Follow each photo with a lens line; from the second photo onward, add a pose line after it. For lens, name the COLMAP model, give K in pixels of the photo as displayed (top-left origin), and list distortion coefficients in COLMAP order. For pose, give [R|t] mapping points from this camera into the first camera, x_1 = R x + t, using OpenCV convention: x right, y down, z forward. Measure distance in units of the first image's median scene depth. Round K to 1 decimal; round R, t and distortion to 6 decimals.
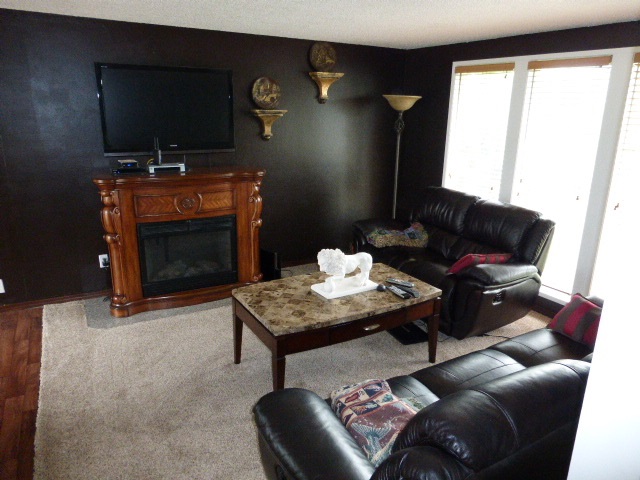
lens RADIAL K [[469.7, 0, 320.0], [0, 469.7, 240.0], [0, 0, 1]] dist [-0.009226, 0.001302]
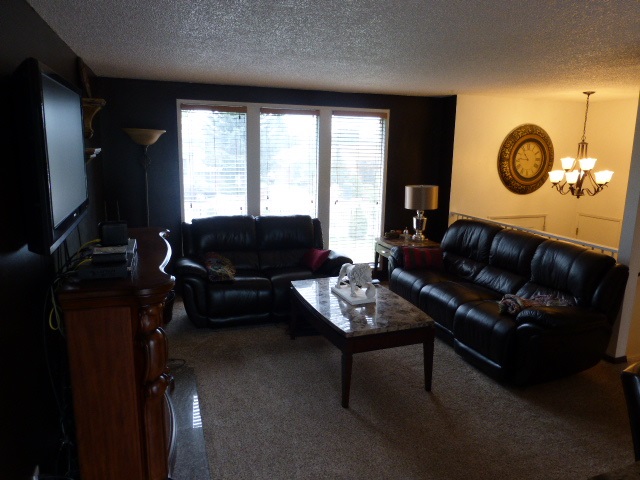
lens RADIAL K [[469.7, 0, 320.0], [0, 469.7, 240.0], [0, 0, 1]] dist [-0.009226, 0.001302]
pose [[0.185642, -0.209108, 0.960110, -0.731363], [0.255807, 0.953688, 0.158247, -0.163418], [-0.948736, 0.216226, 0.230536, 0.525162]]
